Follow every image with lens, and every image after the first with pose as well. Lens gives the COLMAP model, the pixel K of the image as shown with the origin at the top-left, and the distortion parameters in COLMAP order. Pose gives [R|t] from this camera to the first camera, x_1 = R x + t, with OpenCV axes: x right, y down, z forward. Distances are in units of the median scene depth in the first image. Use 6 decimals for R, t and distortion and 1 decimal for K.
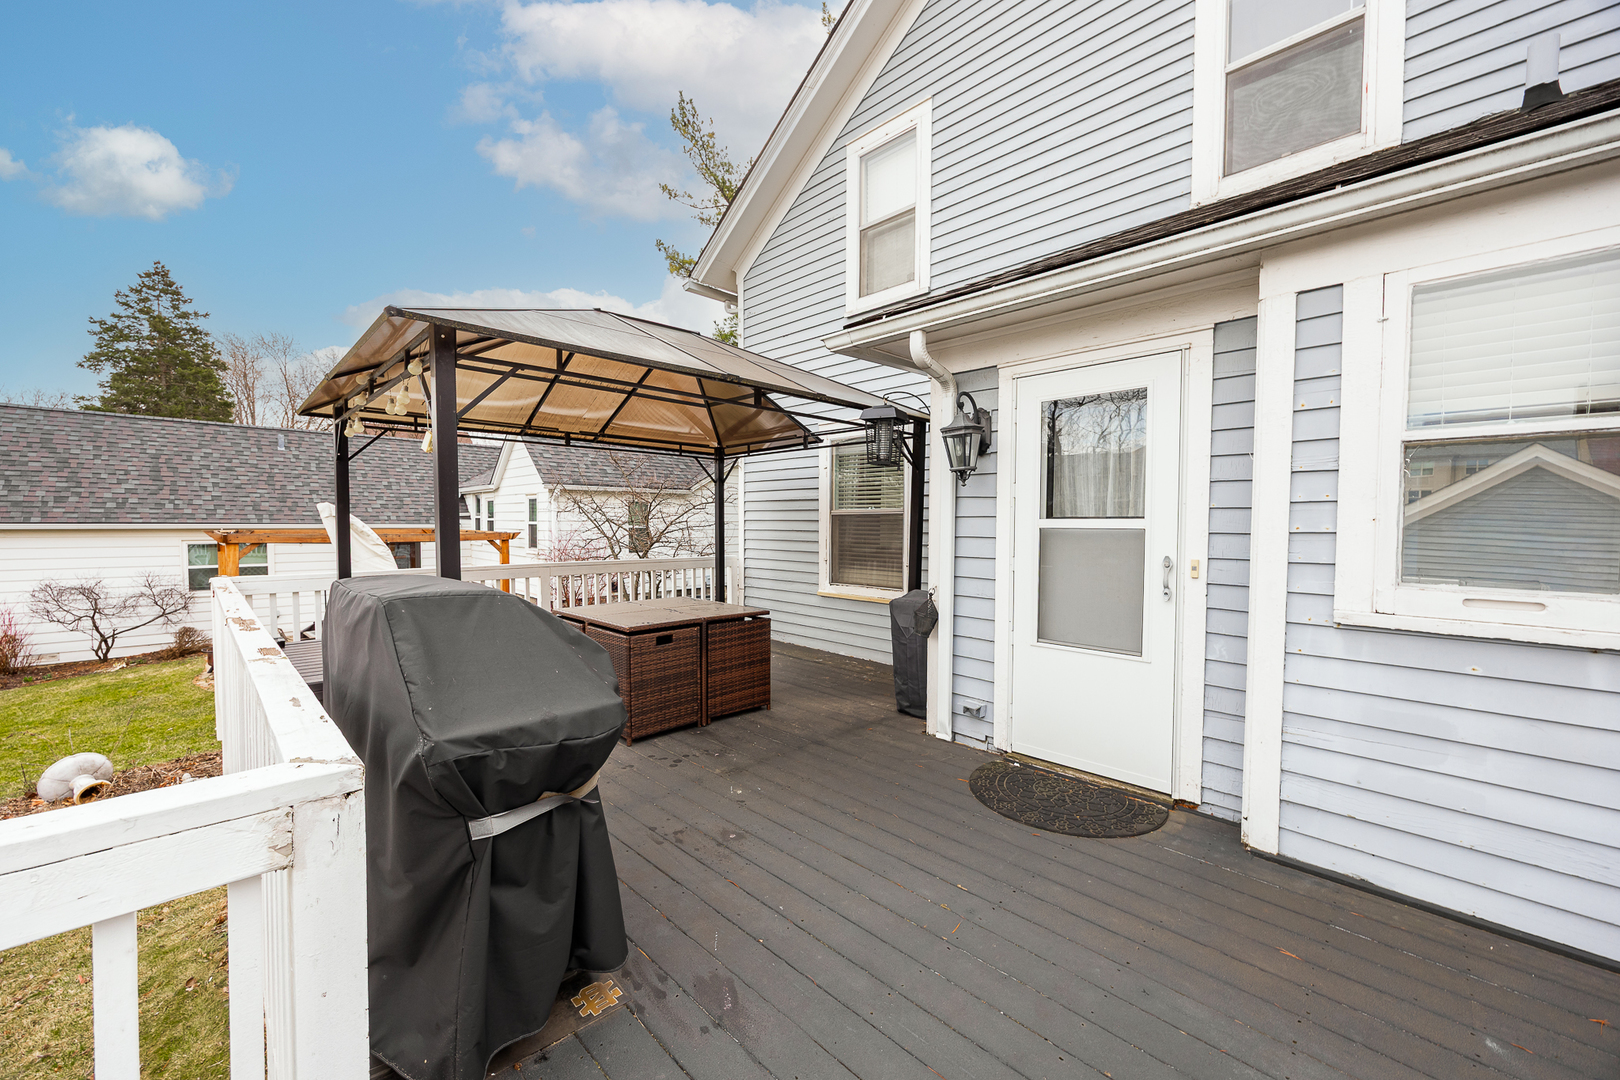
lens RADIAL K [[626.0, 0, 820.5], [0, 626.0, 543.5], [0, 0, 1]] dist [-0.001606, -0.000026]
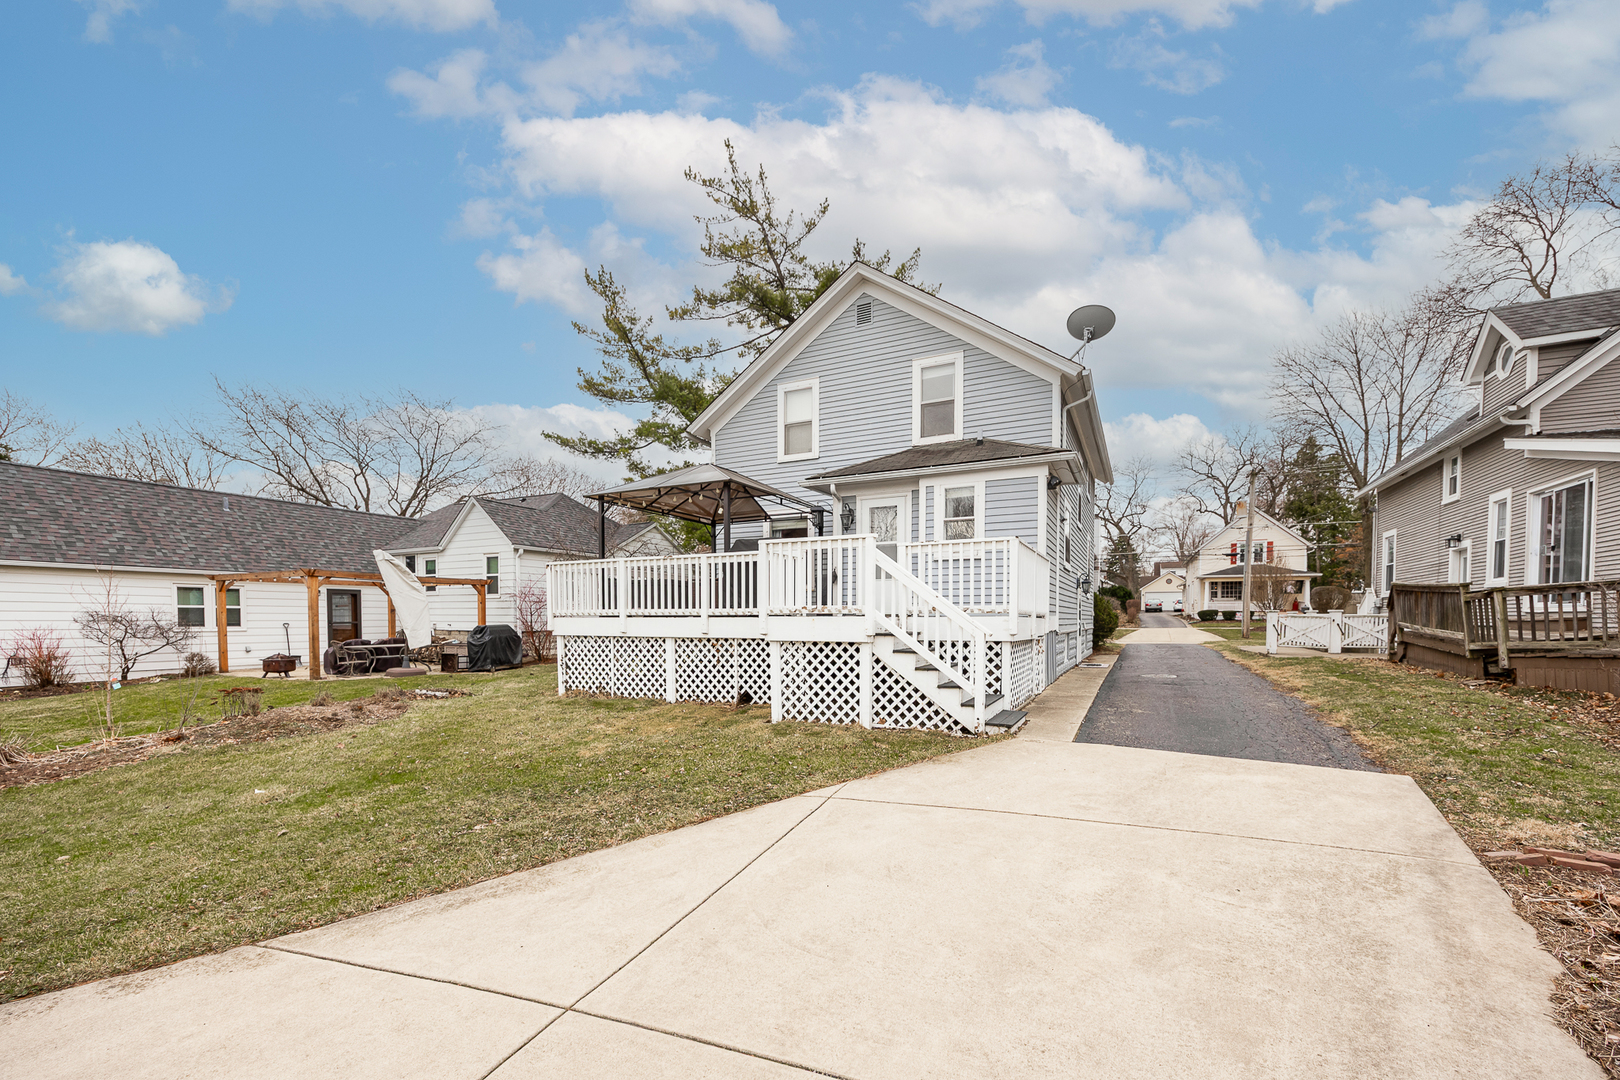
lens RADIAL K [[665.6, 0, 806.3], [0, 665.6, 641.7], [0, 0, 1]] dist [-0.002075, -0.000044]
pose [[0.953560, -0.011185, 0.300995, -0.291027], [0.011495, 0.999934, 0.000743, 0.134725], [-0.300983, 0.002752, 0.953625, -0.637144]]
